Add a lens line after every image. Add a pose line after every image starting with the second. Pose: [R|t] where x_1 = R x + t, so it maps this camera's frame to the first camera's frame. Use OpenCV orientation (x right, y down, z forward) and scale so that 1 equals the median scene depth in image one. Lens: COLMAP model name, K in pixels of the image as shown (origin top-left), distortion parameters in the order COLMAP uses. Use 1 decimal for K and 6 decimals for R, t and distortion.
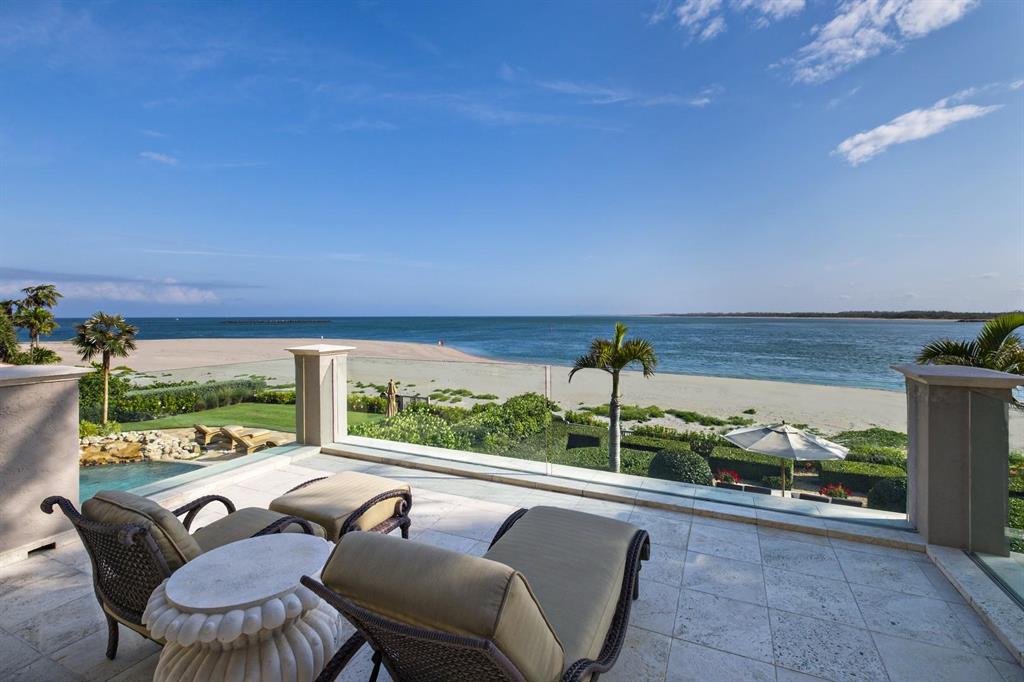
lens RADIAL K [[472.0, 0, 511.9], [0, 472.0, 316.1], [0, 0, 1]] dist [0.000043, -0.000519]
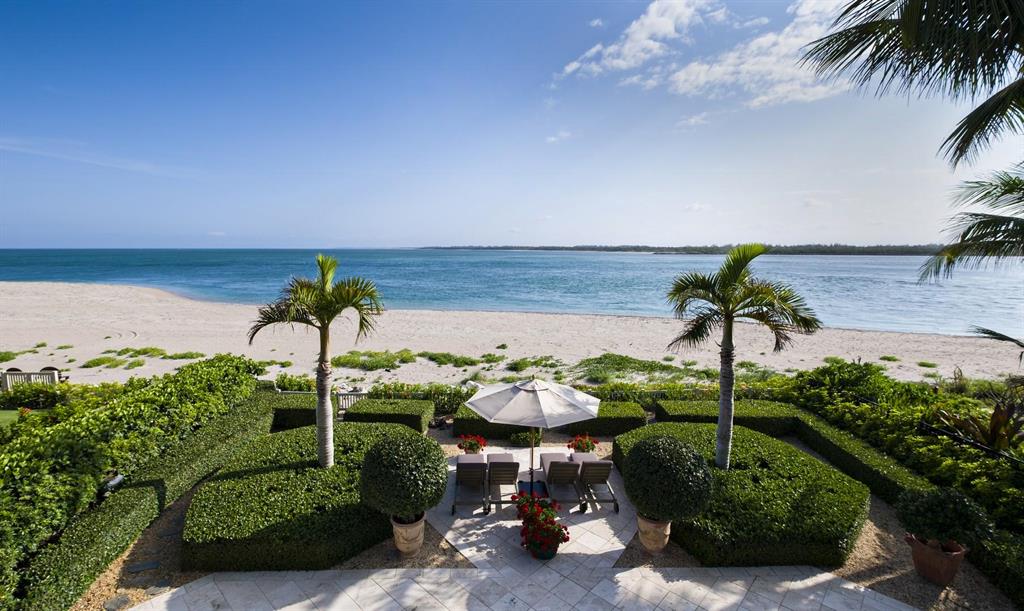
lens RADIAL K [[457.6, 0, 507.7], [0, 457.6, 295.4], [0, 0, 1]] dist [0.000830, 0.000046]
pose [[0.891925, -0.041352, 0.450288, 0.130779], [-0.003609, 0.995127, 0.098535, 0.005996], [-0.452168, -0.089511, 0.887430, 0.233004]]
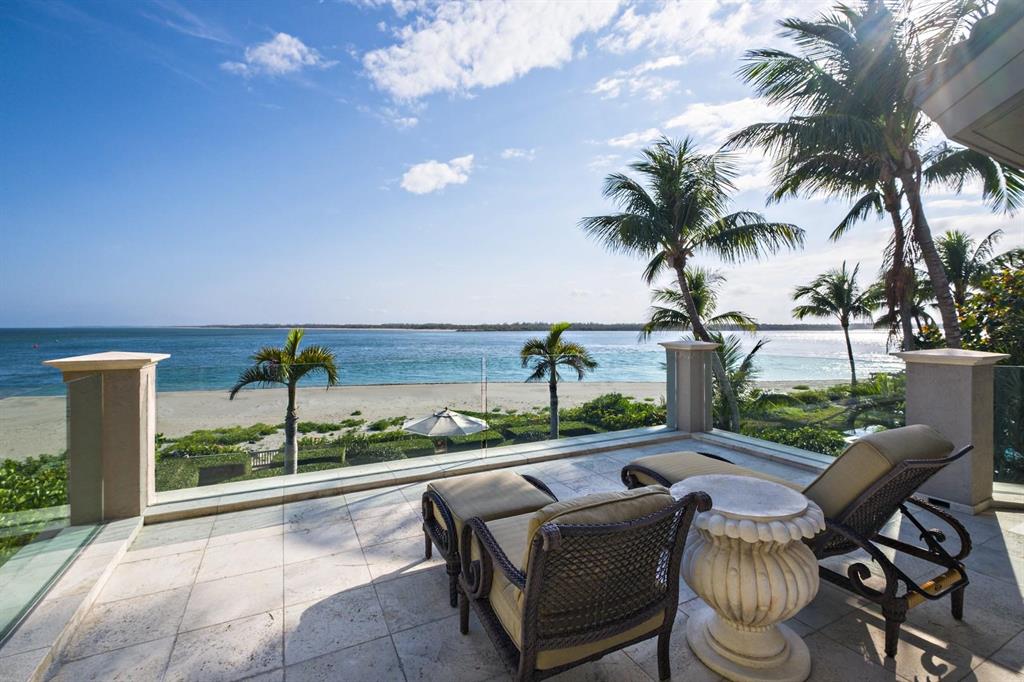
lens RADIAL K [[472.0, 0, 511.9], [0, 472.0, 316.1], [0, 0, 1]] dist [0.000043, -0.000519]
pose [[0.600377, 0.020862, 0.799445, -0.215236], [0.000661, 0.999646, -0.026582, 0.010450], [-0.799717, 0.016488, 0.600151, 0.080544]]
